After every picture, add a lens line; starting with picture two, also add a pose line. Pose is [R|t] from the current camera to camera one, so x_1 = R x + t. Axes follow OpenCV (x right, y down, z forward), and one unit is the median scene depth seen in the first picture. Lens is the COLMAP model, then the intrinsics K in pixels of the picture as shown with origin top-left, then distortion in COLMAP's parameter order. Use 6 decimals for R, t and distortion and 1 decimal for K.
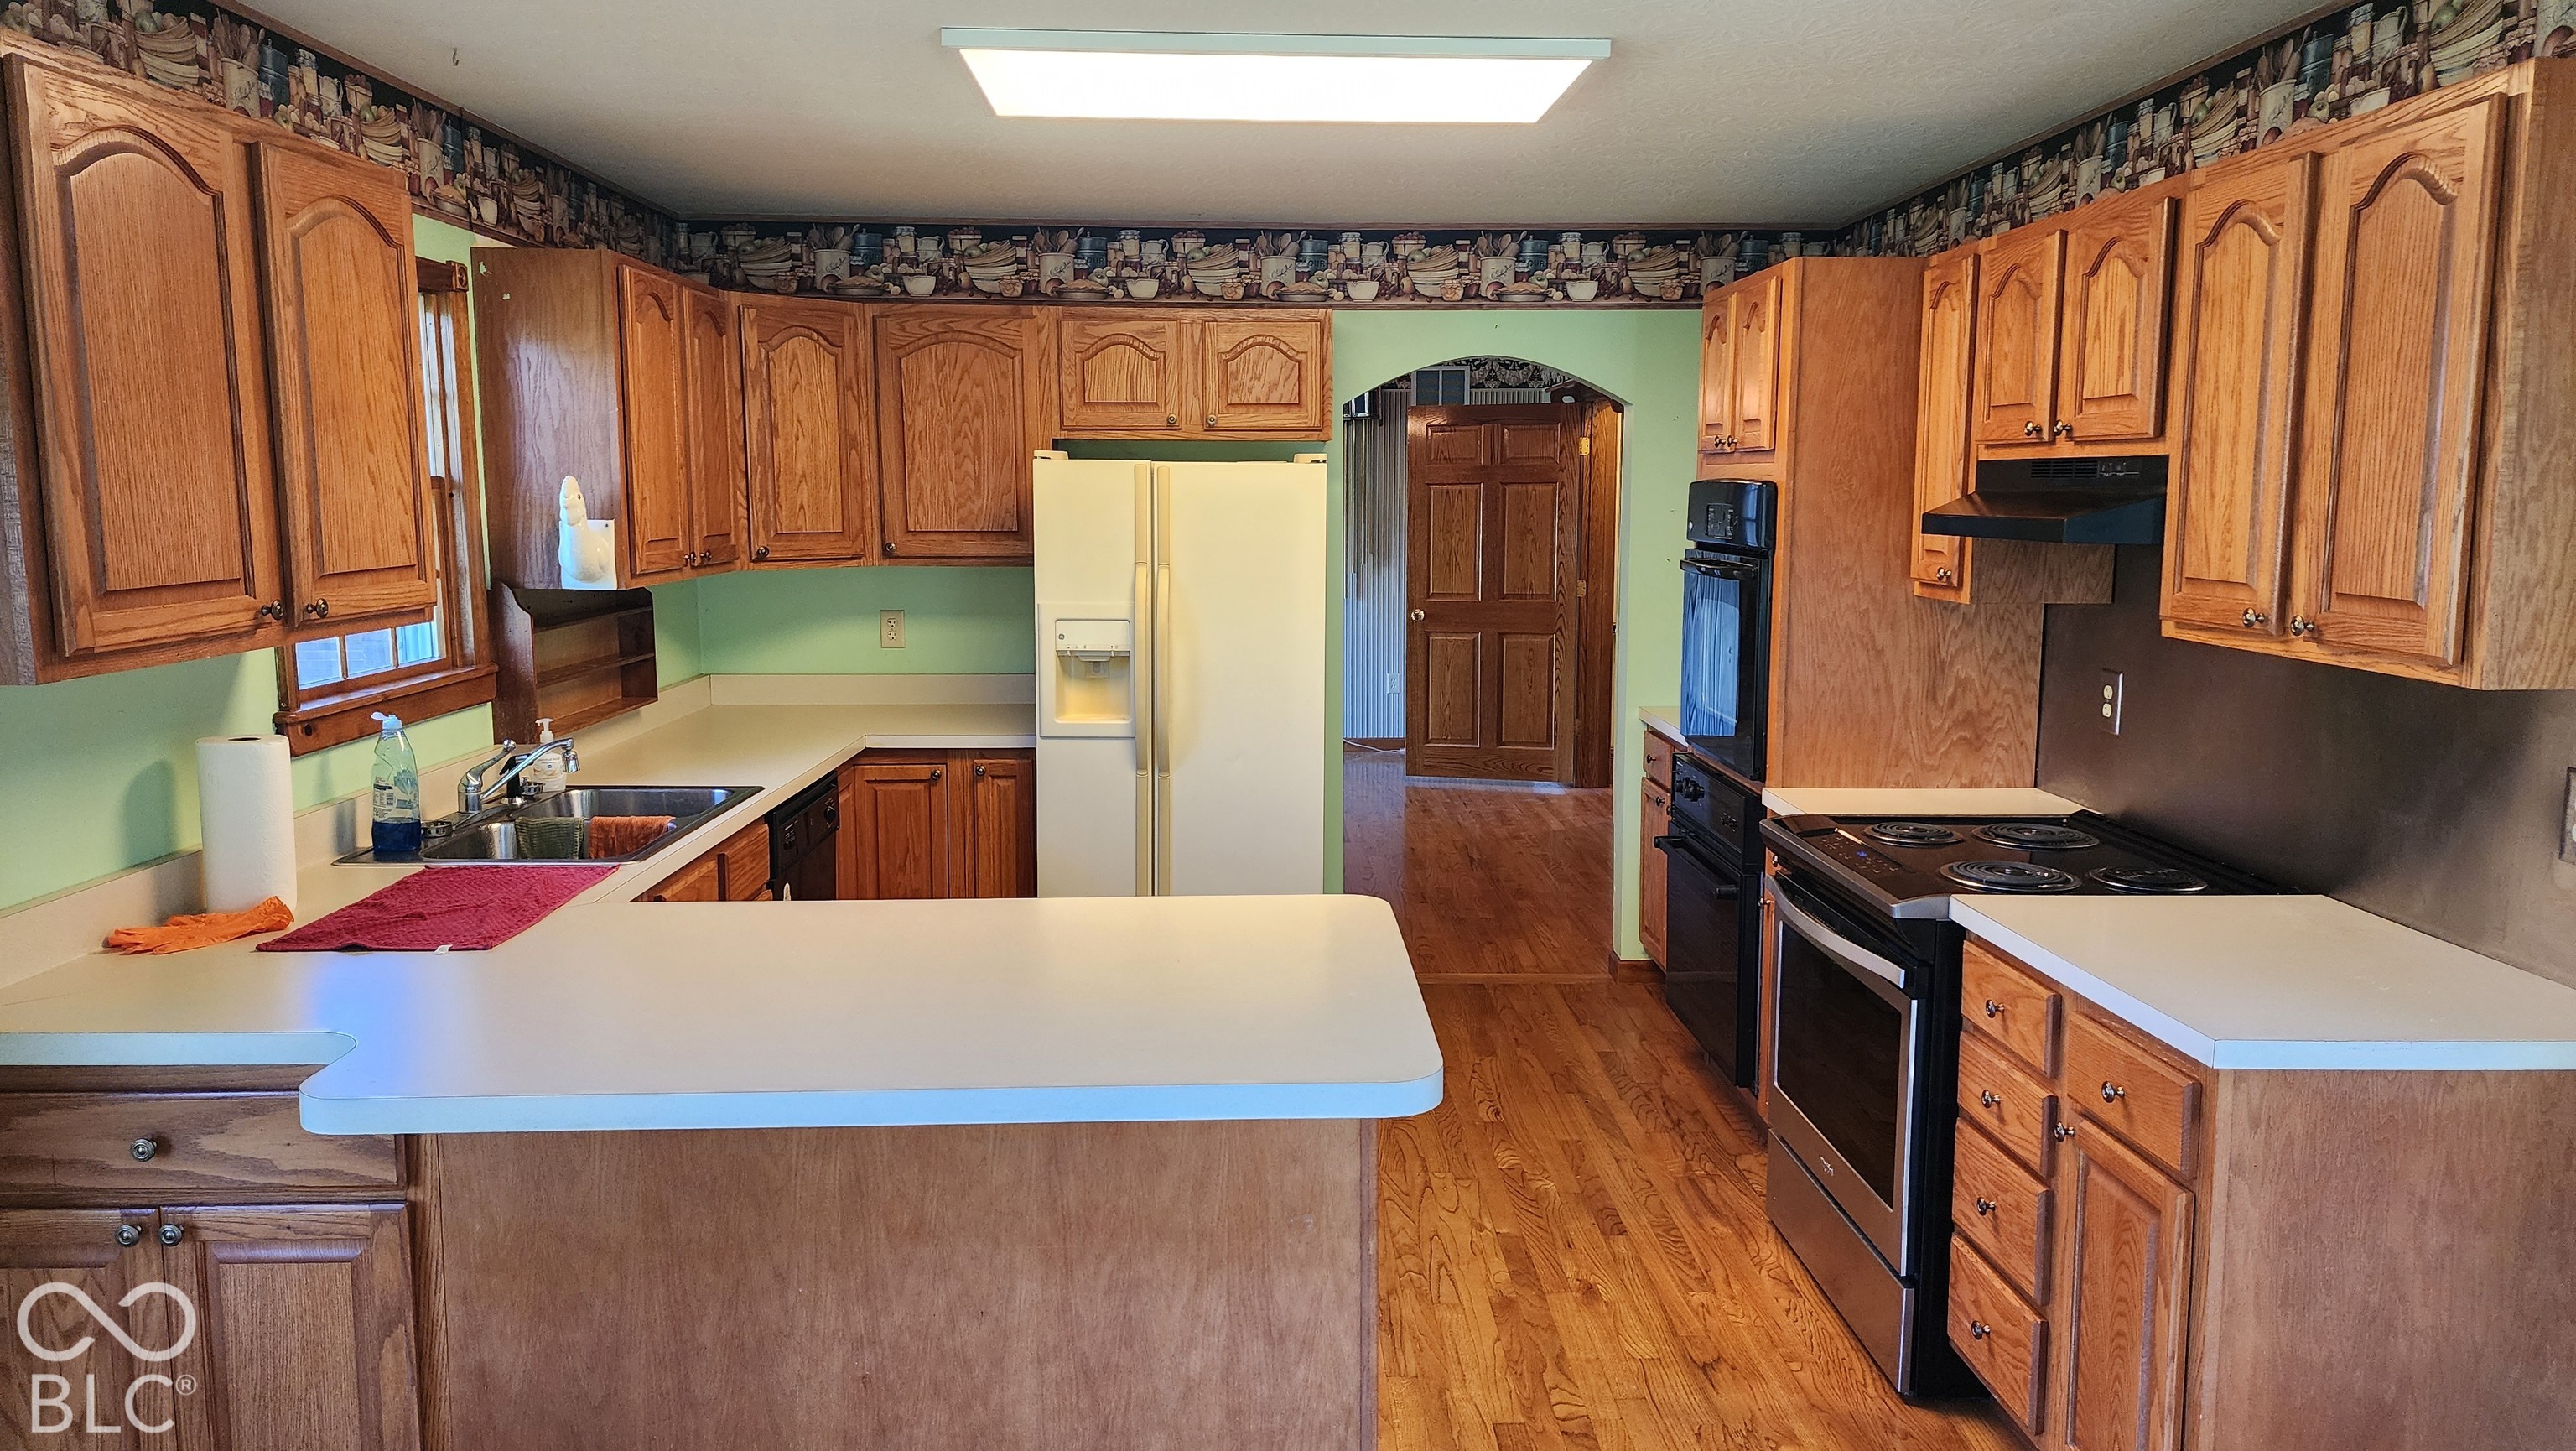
lens RADIAL K [[1767.1, 0, 1288.0], [0, 1767.1, 725.5], [0, 0, 1]] dist [-0.002290, 0.398367]
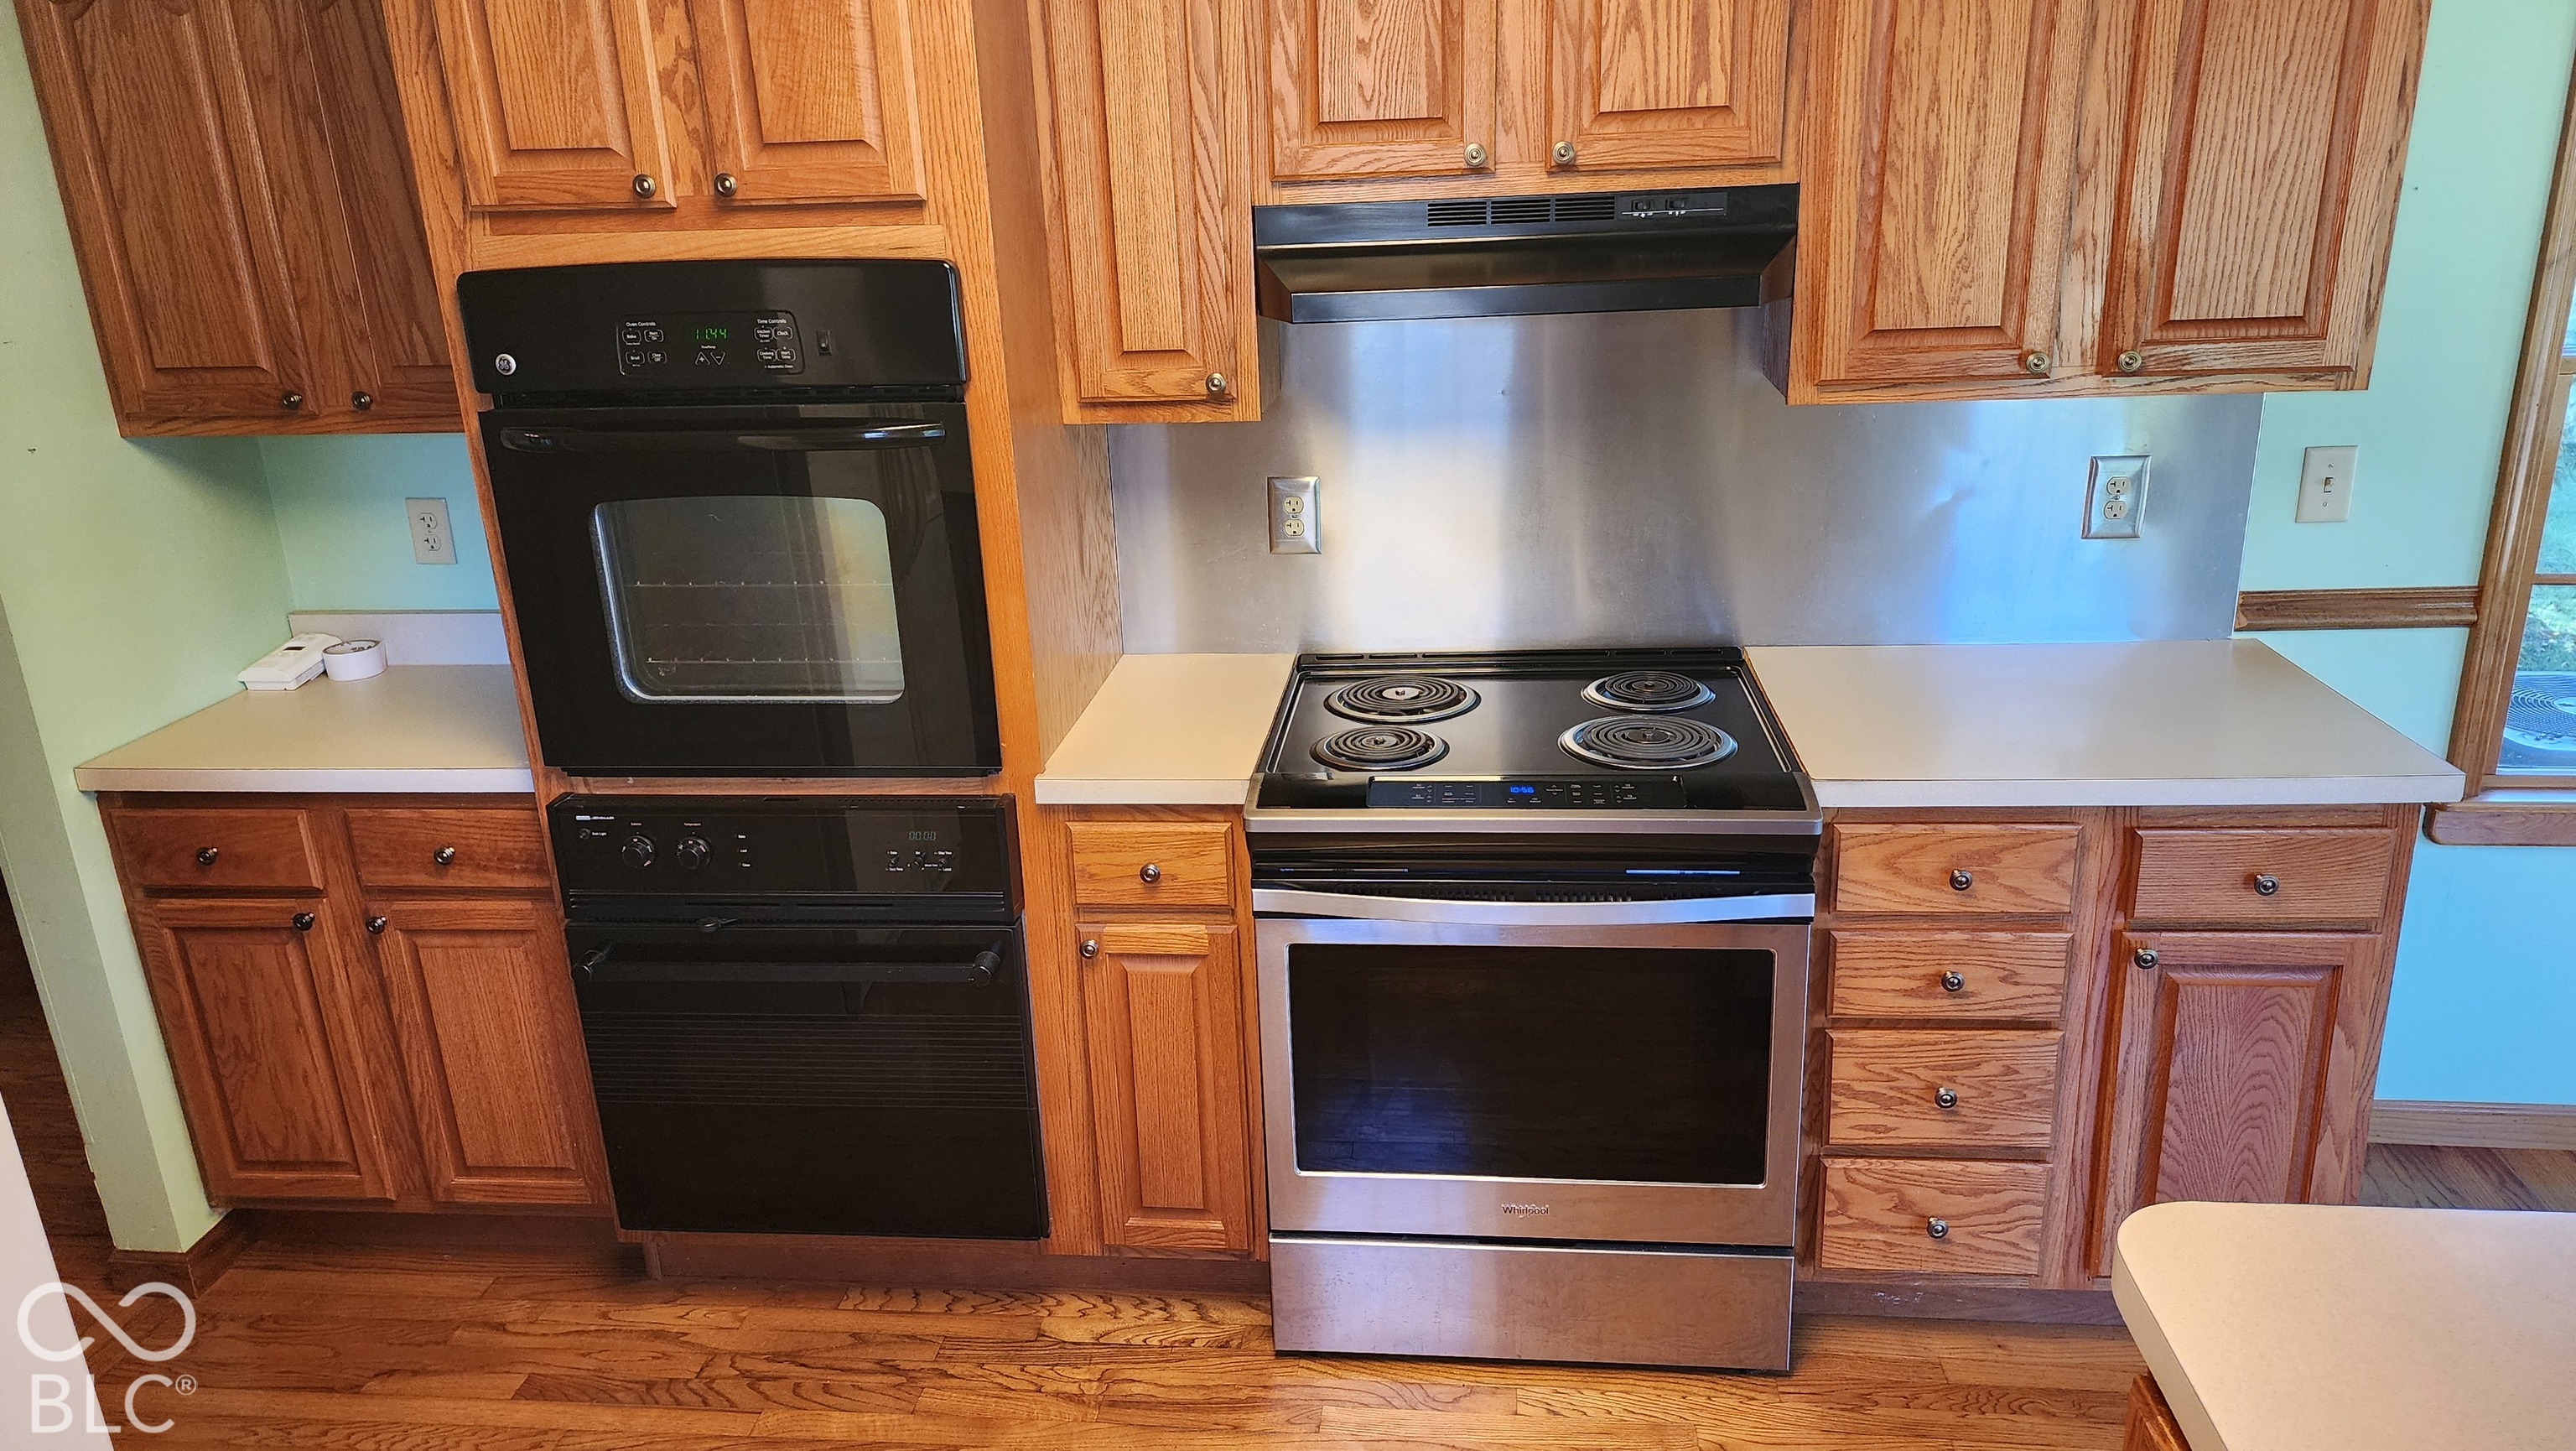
lens RADIAL K [[1719.3, 0, 1288.0], [0, 1719.3, 725.5], [0, 0, 1]] dist [0.041736, 0.000018]
pose [[0.138945, -0.322704, 0.936246, -0.367624], [0.179686, 0.937939, 0.296621, -0.197385], [-0.973862, 0.127016, 0.188308, 1.131707]]
